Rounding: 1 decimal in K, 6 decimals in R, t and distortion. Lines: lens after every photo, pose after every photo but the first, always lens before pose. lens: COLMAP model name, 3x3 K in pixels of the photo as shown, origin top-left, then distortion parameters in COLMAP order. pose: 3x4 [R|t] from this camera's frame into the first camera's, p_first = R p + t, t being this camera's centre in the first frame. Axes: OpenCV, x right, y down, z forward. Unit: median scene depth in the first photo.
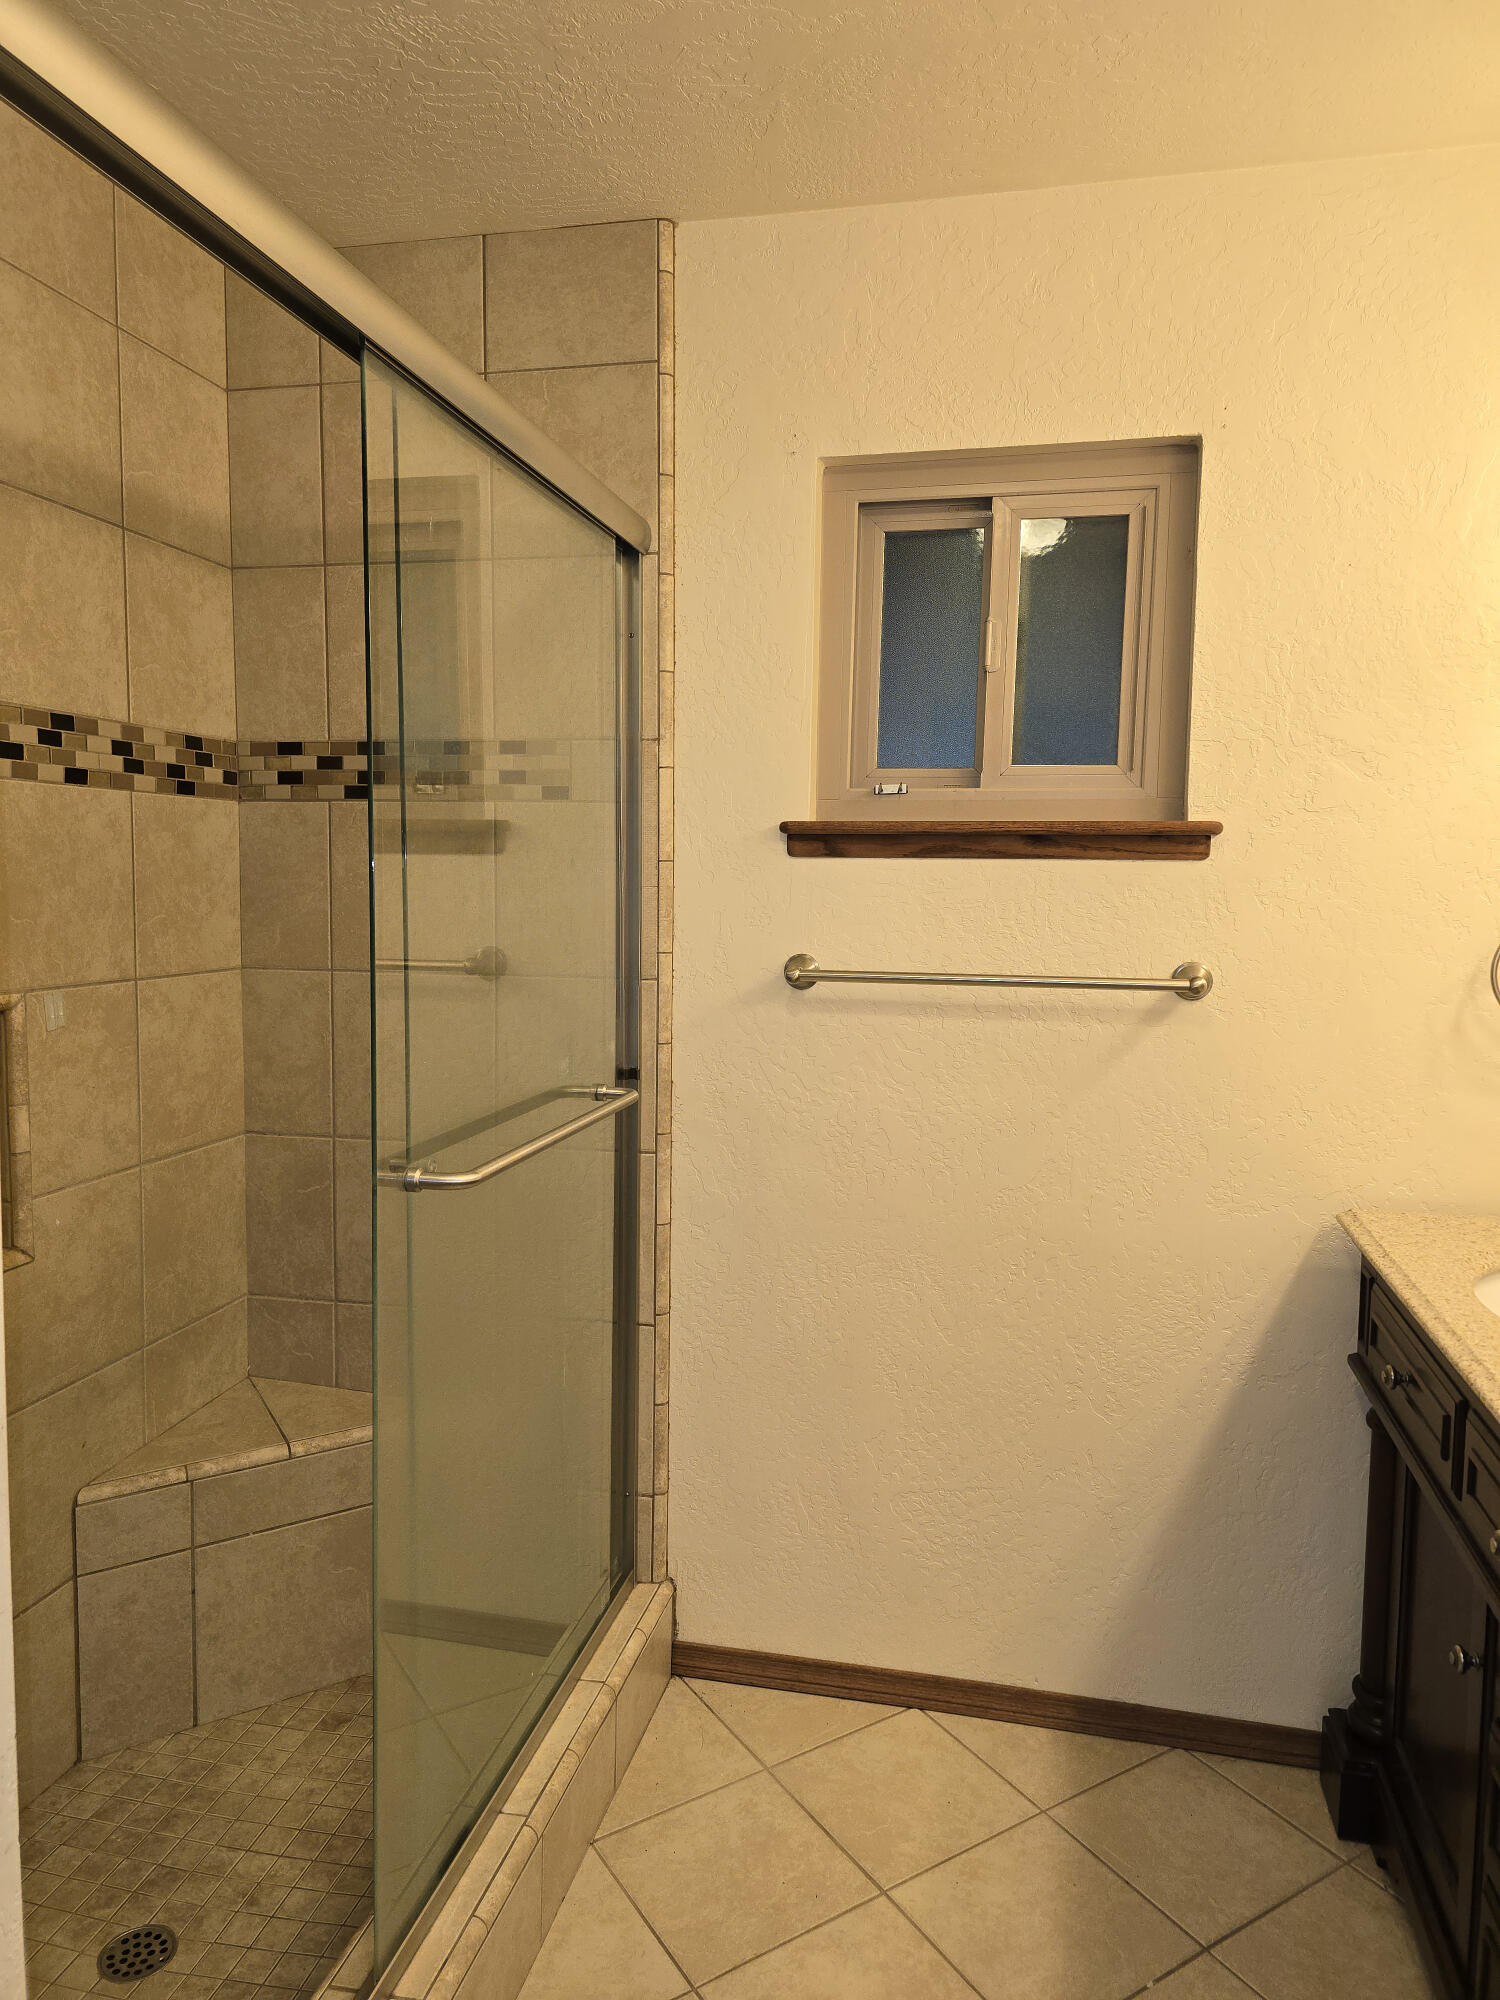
lens RADIAL K [[1340.0, 0, 746.2], [0, 1340.0, 986.5], [0, 0, 1]] dist [0.038347, -0.032533]
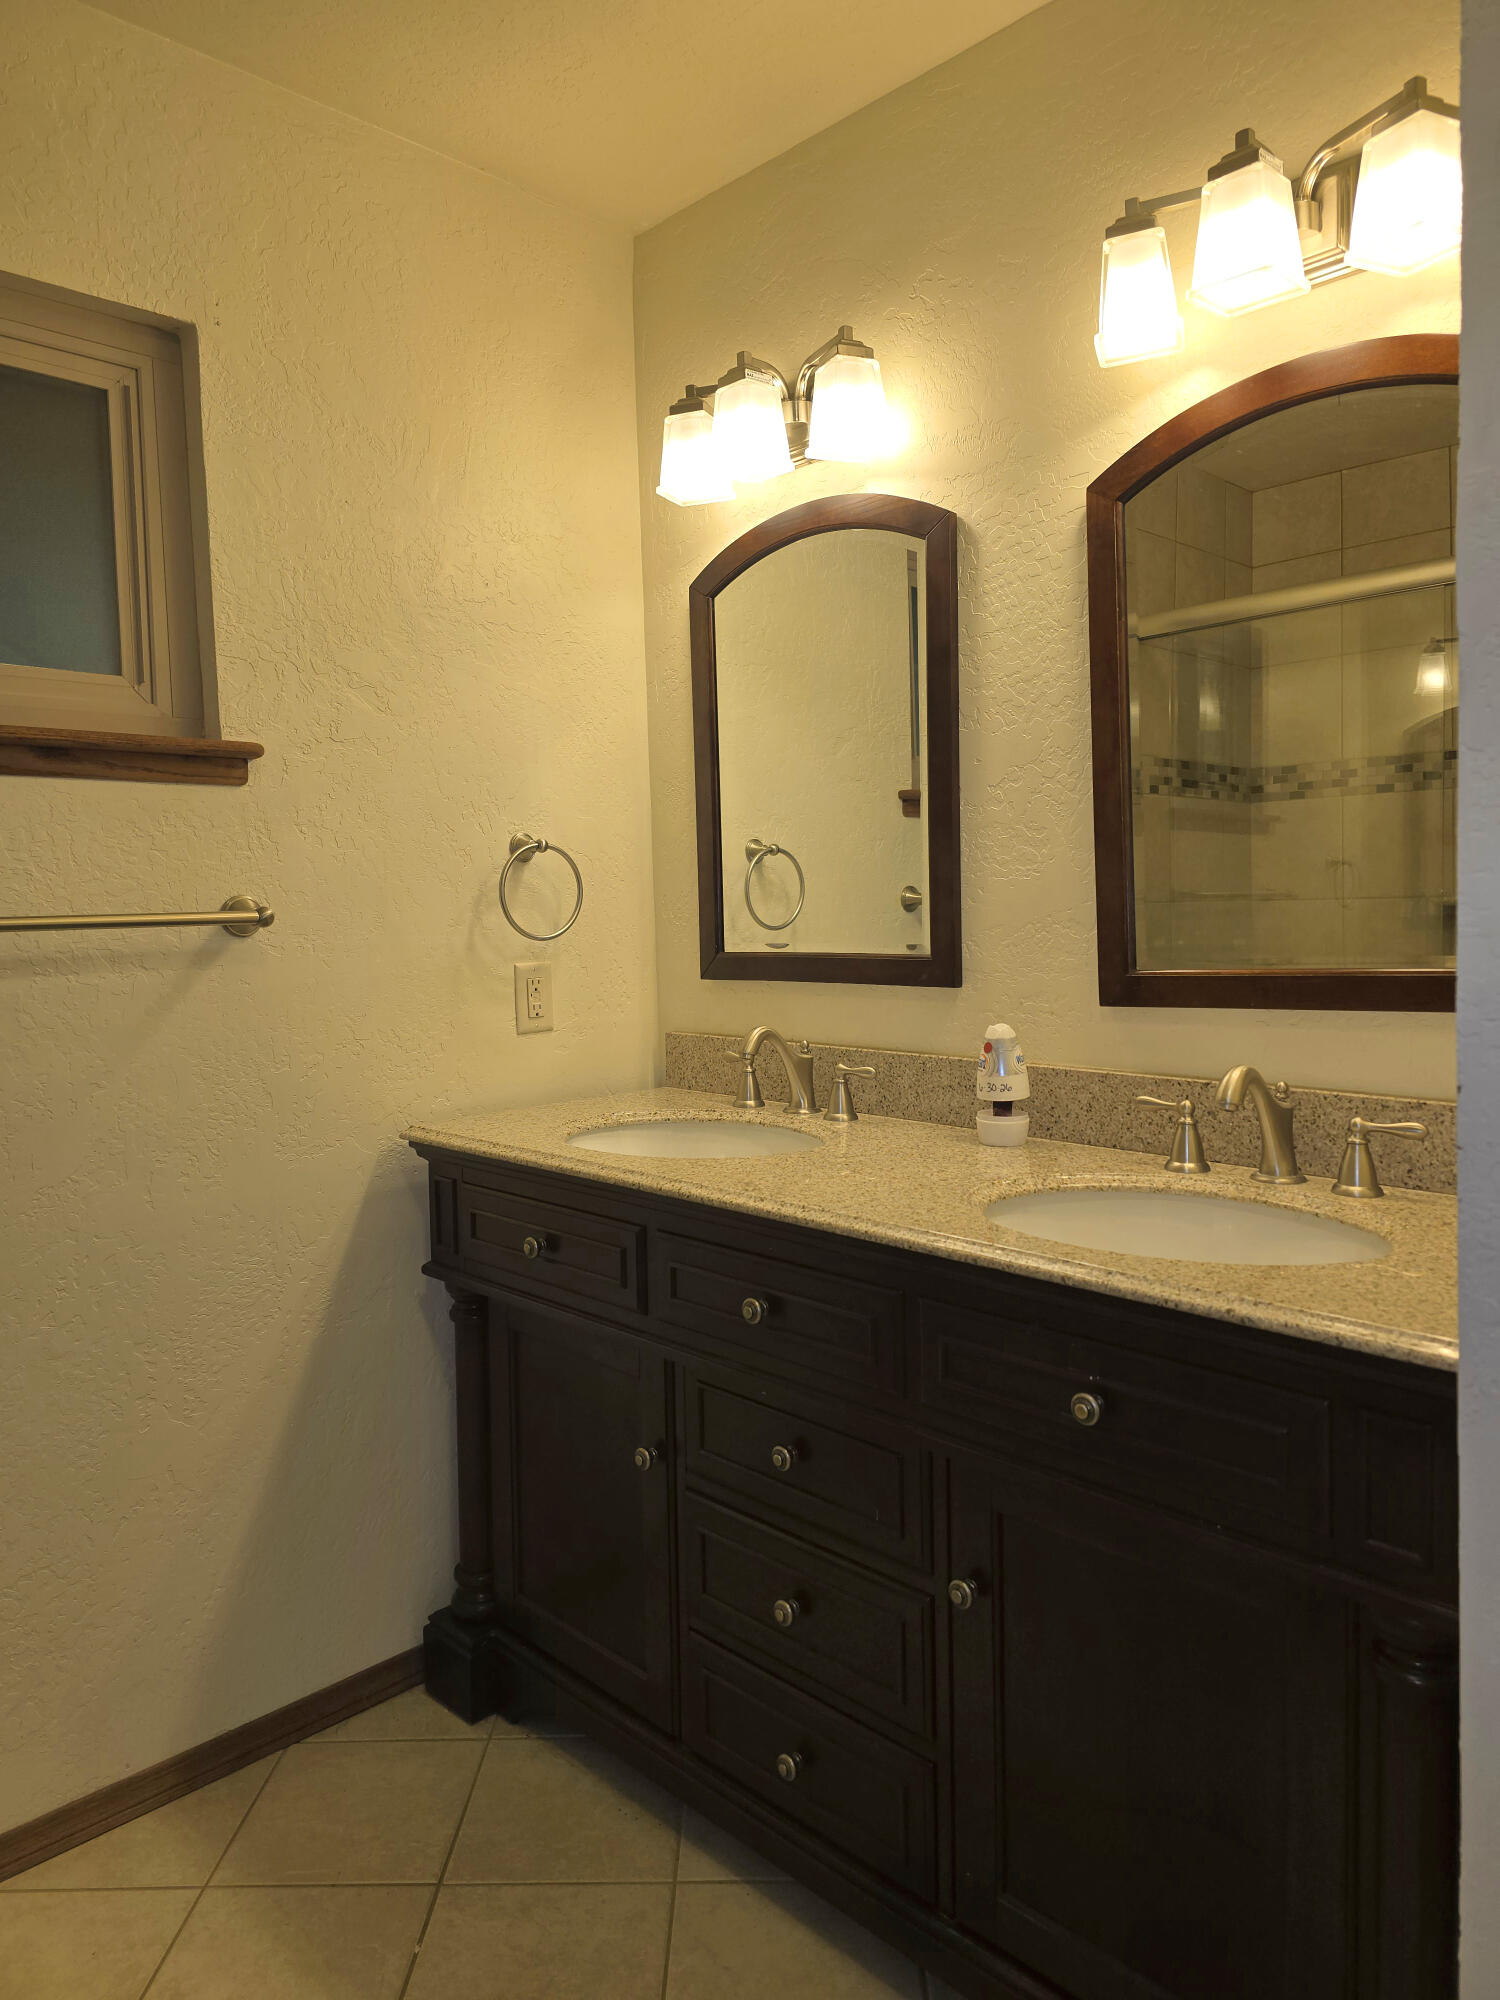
lens RADIAL K [[1340.0, 0, 750.9], [0, 1340.0, 998.5], [0, 0, 1]] dist [0.038347, -0.032533]
pose [[0.539958, -0.080684, 0.837816, -0.263923], [0.106265, 0.993965, 0.027235, 0.064750], [-0.834957, 0.074325, 0.545273, 0.202998]]
